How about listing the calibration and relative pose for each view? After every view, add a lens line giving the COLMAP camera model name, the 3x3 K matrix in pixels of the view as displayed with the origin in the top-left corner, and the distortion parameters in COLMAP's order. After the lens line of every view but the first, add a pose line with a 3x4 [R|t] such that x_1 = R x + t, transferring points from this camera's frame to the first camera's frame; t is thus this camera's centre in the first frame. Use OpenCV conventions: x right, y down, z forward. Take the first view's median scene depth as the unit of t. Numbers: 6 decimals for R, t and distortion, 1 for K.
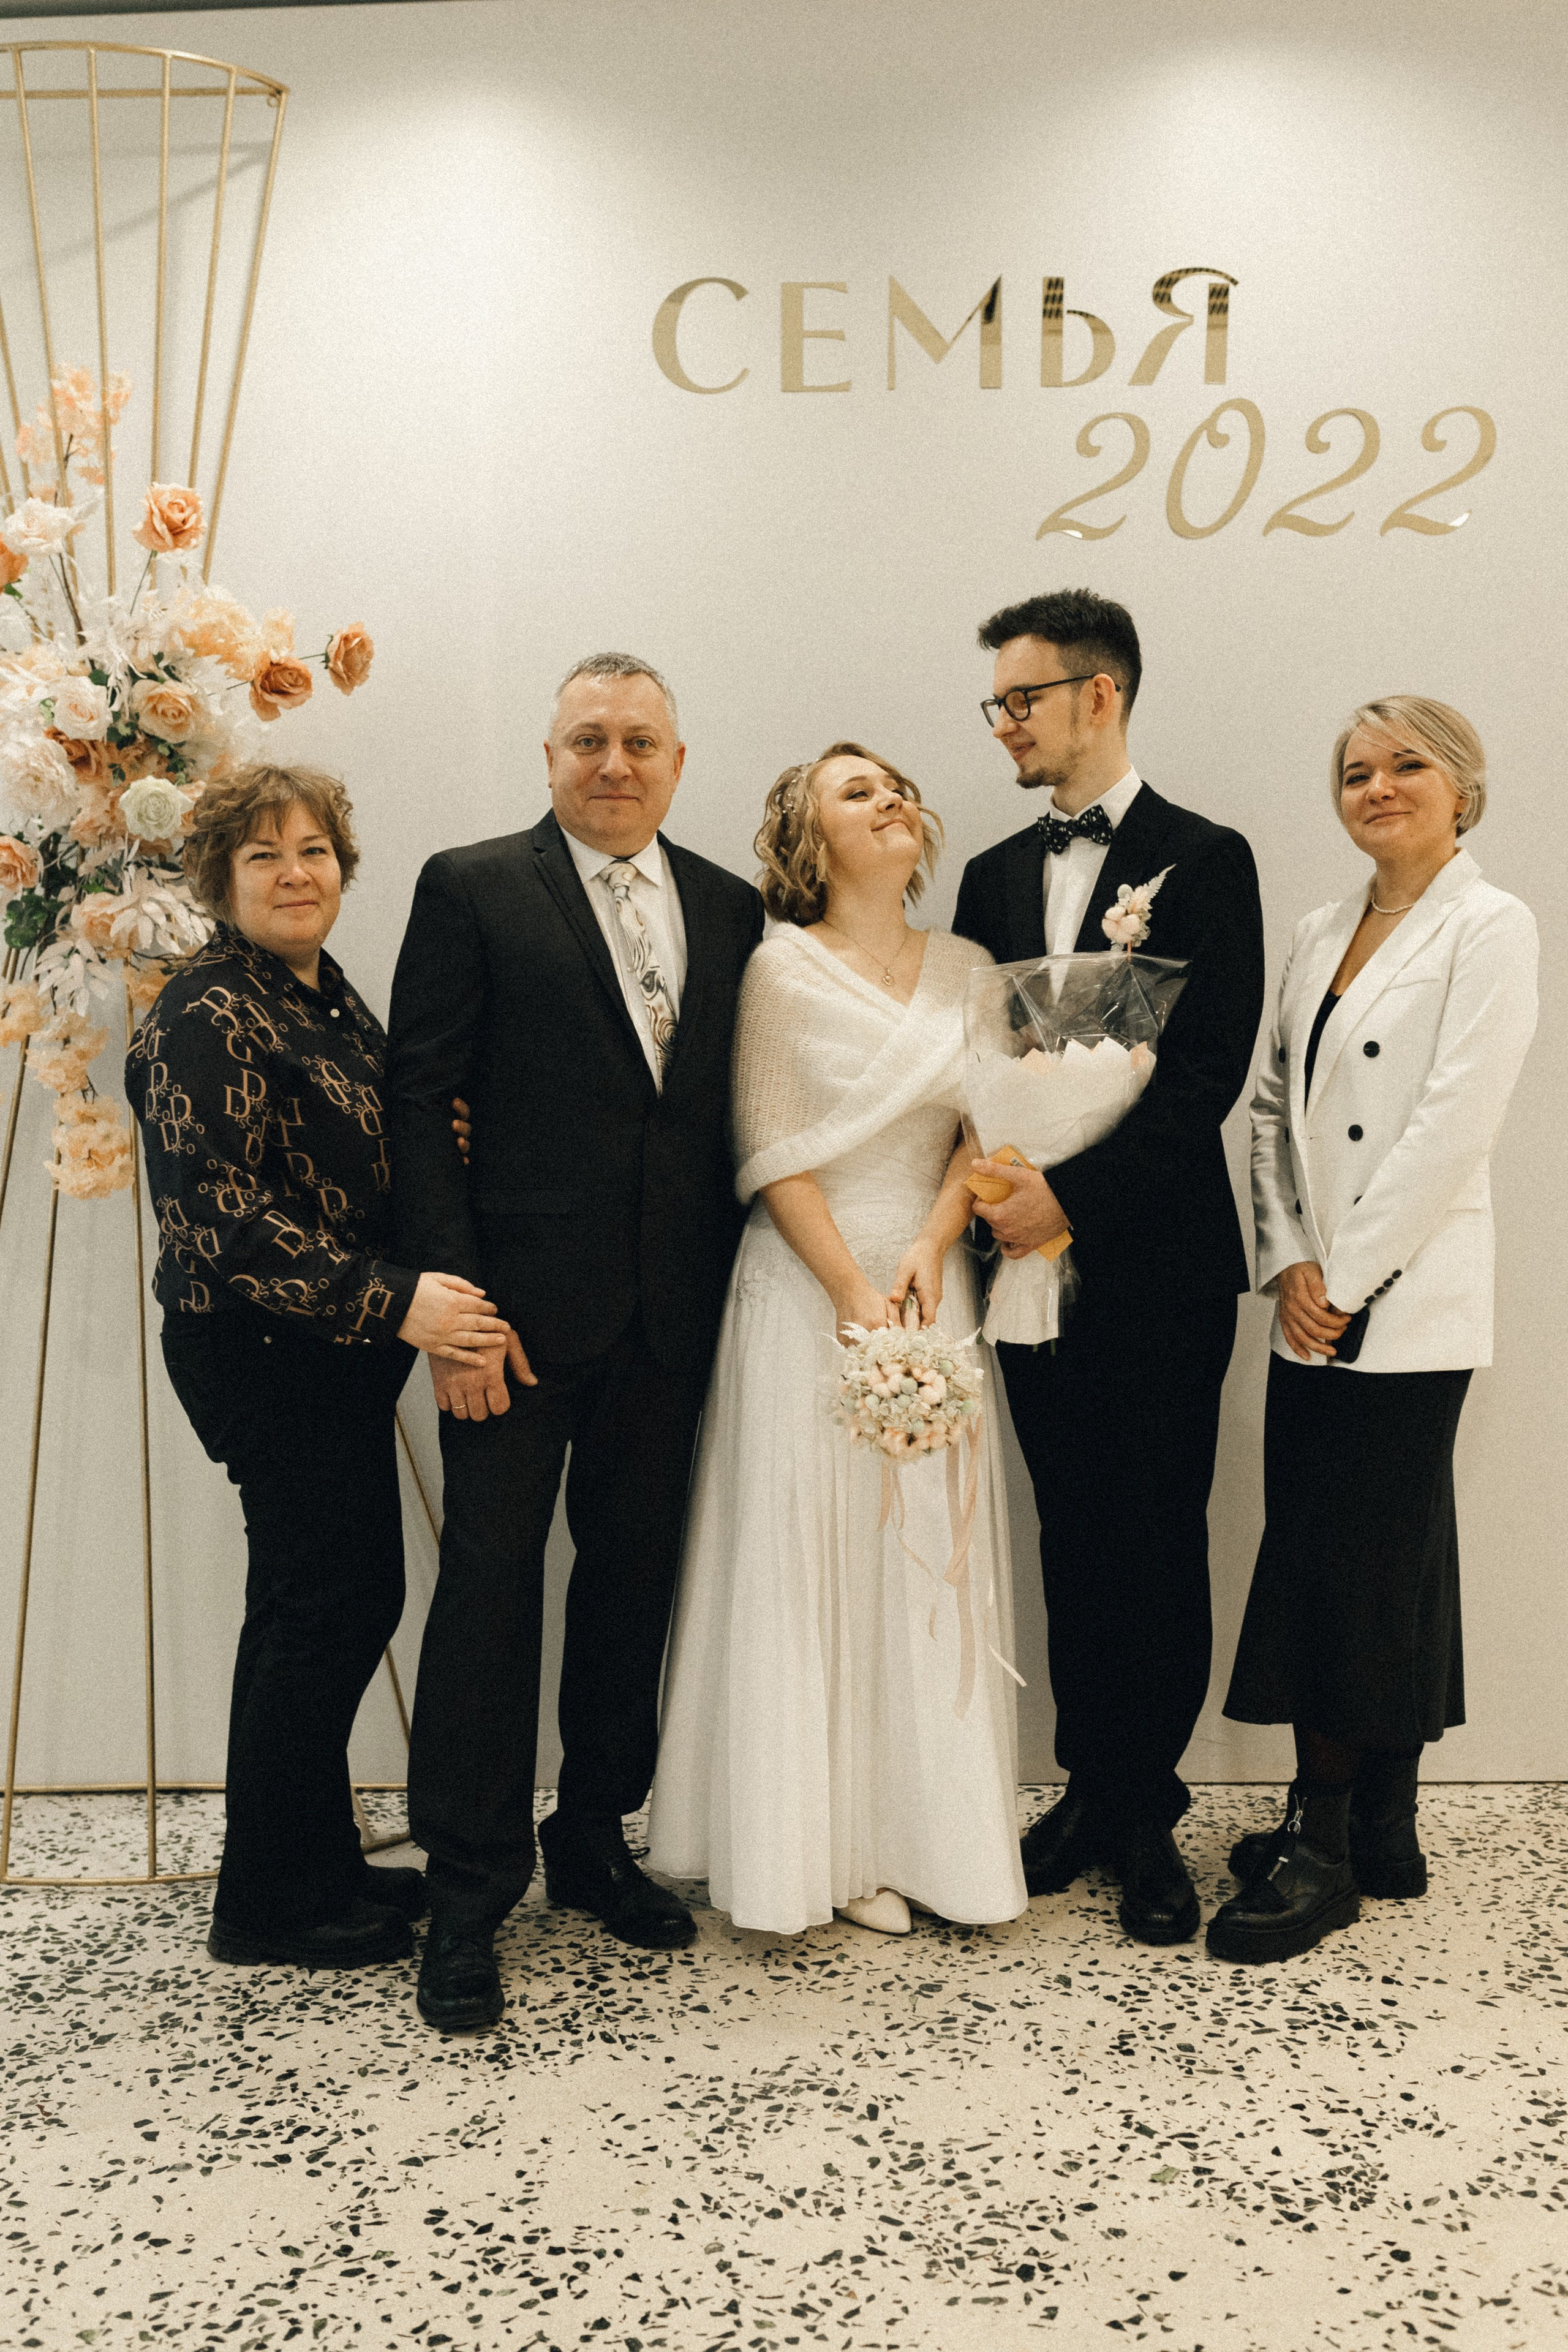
lens RADIAL K [[2251.6, 0, 783.9], [0, 2251.6, 1166.6], [0, 0, 1]] dist [0.001229, 0.007994]
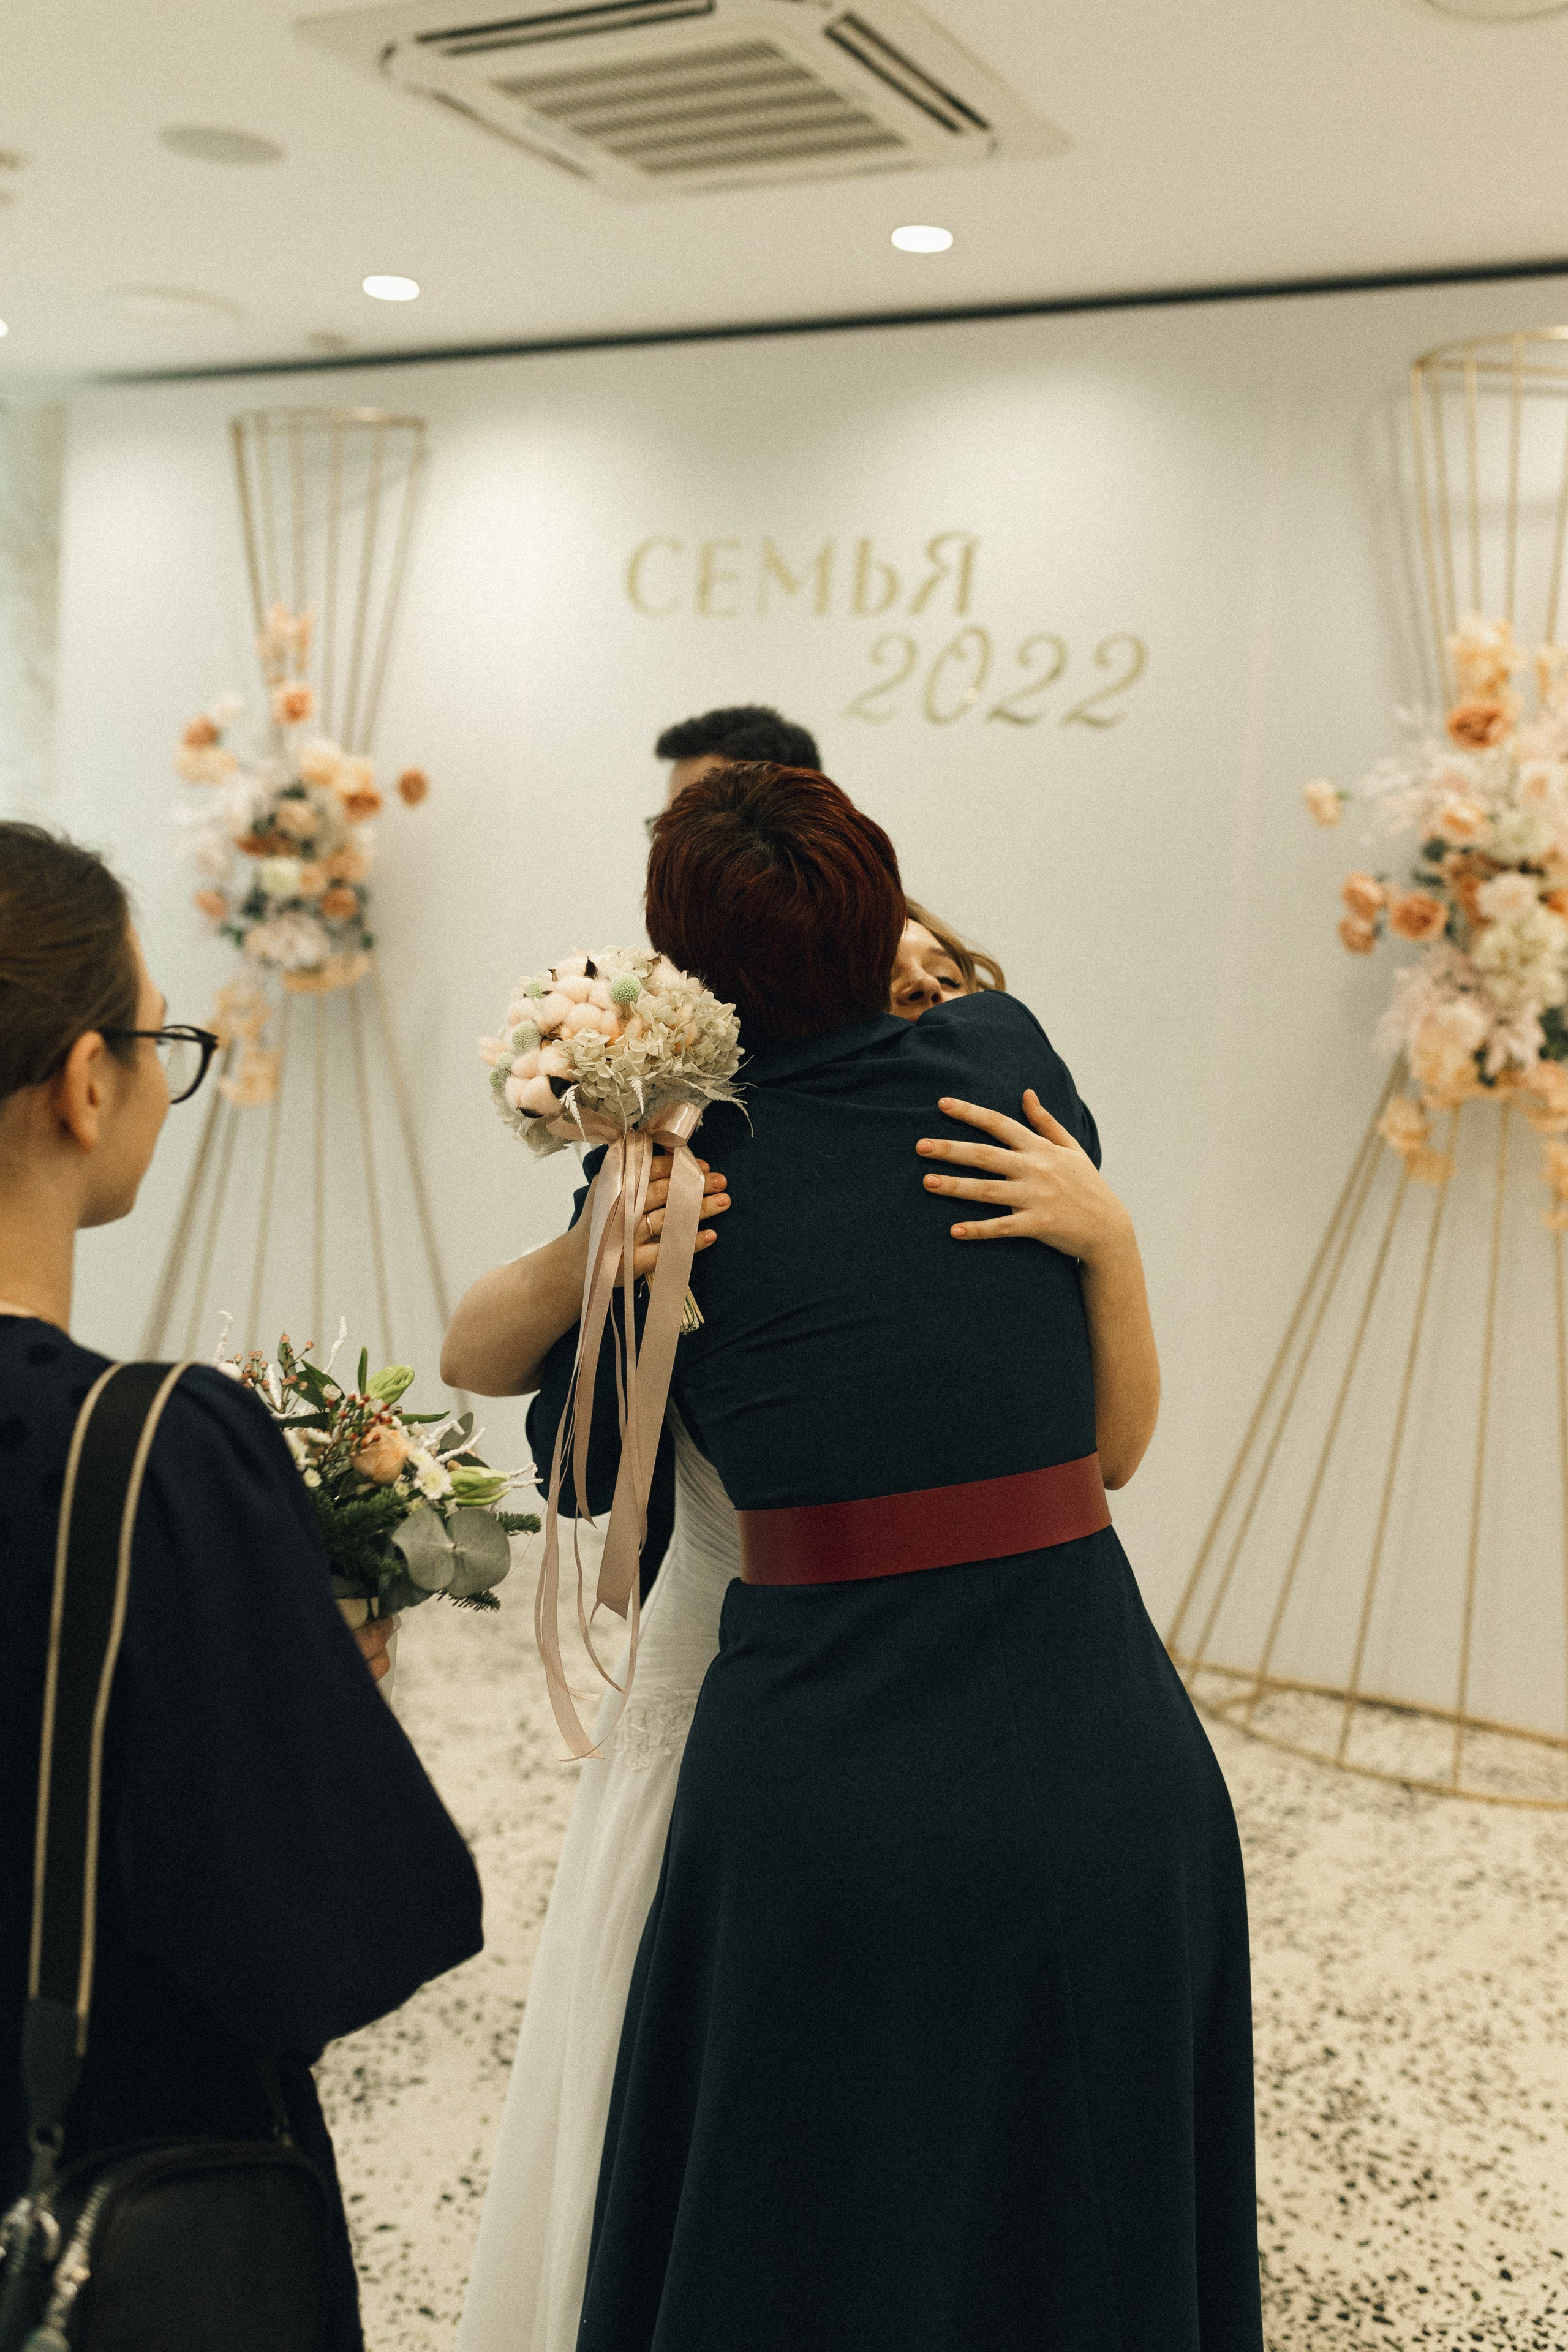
lens RADIAL K [[2245.1, 0, 784.0], [0, 2245.1, 1176.0], [0, 0, 1]] dist [-0.001426, 0.009177]
pose [[0.896398, 0.121167, -0.426367, 0.902157], [-0.103327, 0.992533, 0.064826, -0.097827], [0.431038, -0.014055, 0.902225, -0.391562]]
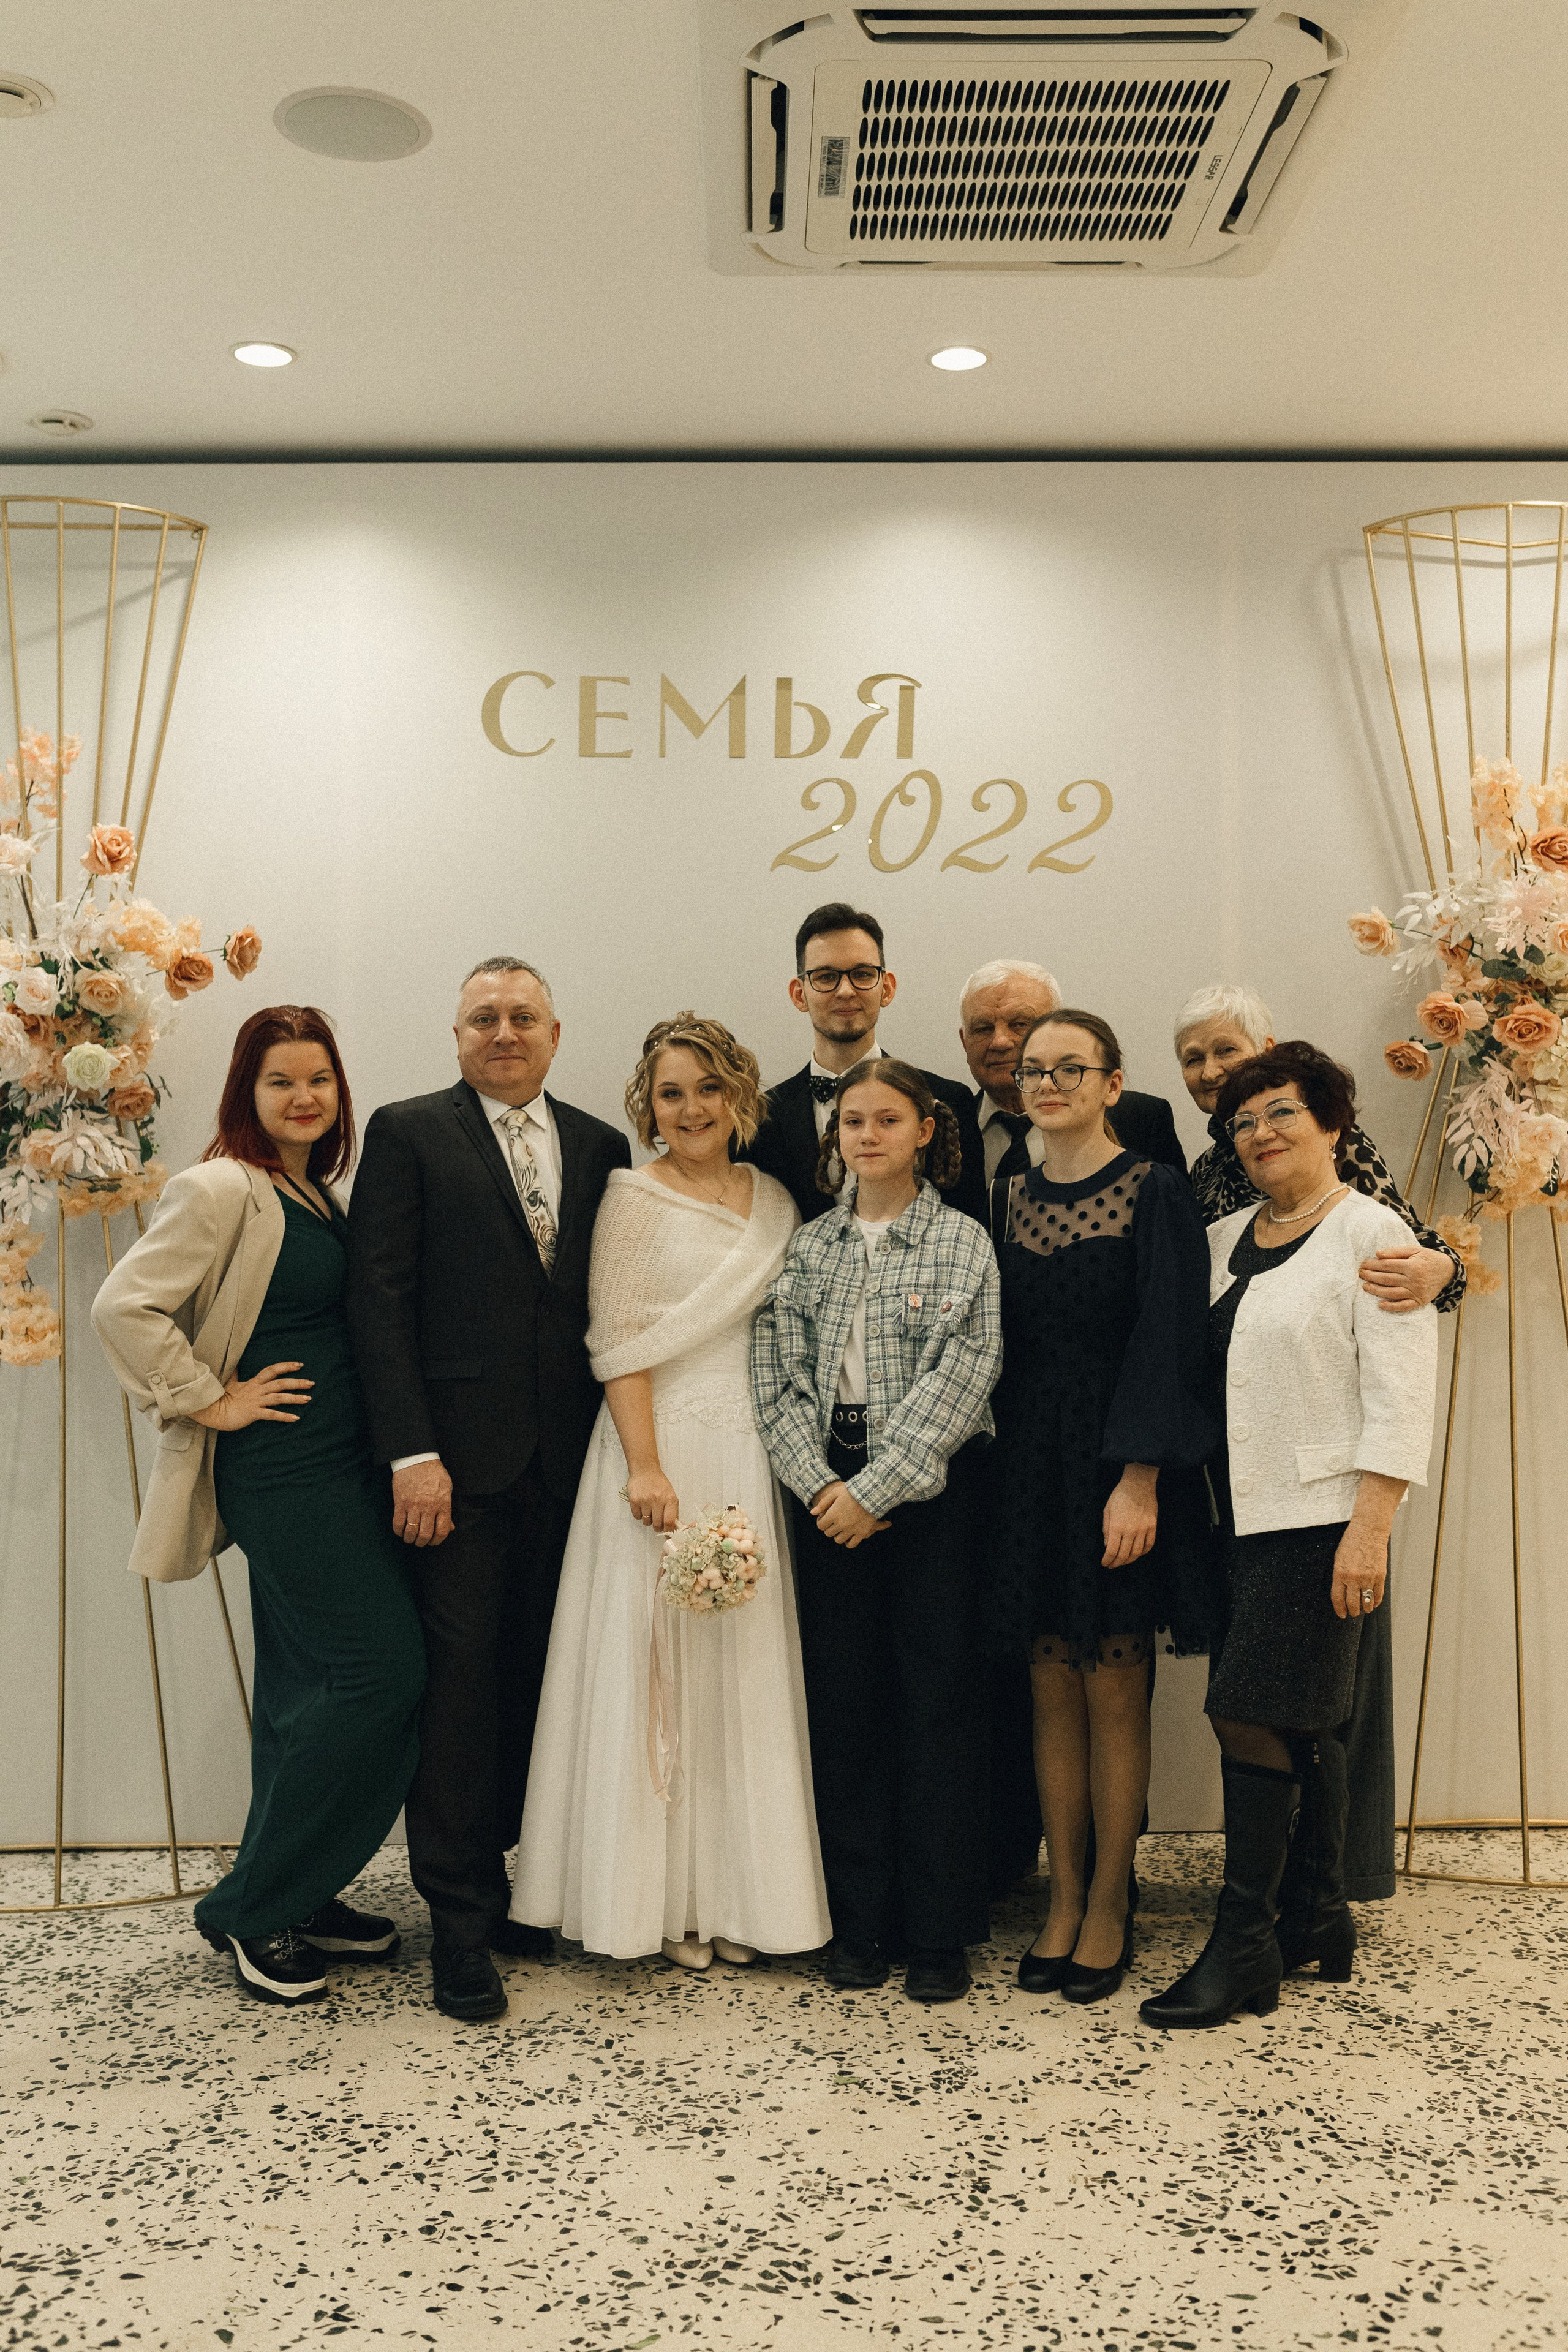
lens RADIAL K [[2214.8, 0, 786.5], [0, 2214.8, 1167.1], [0, 0, 1]] dist [-0.002683, 0.017120]
pose [[0.998121, 0.010974, 0.060288, 0.055439], [-0.005335, 0.995659, -0.092919, 0.019317], [-0.061046, 0.092422, 0.993847, -0.342799]]
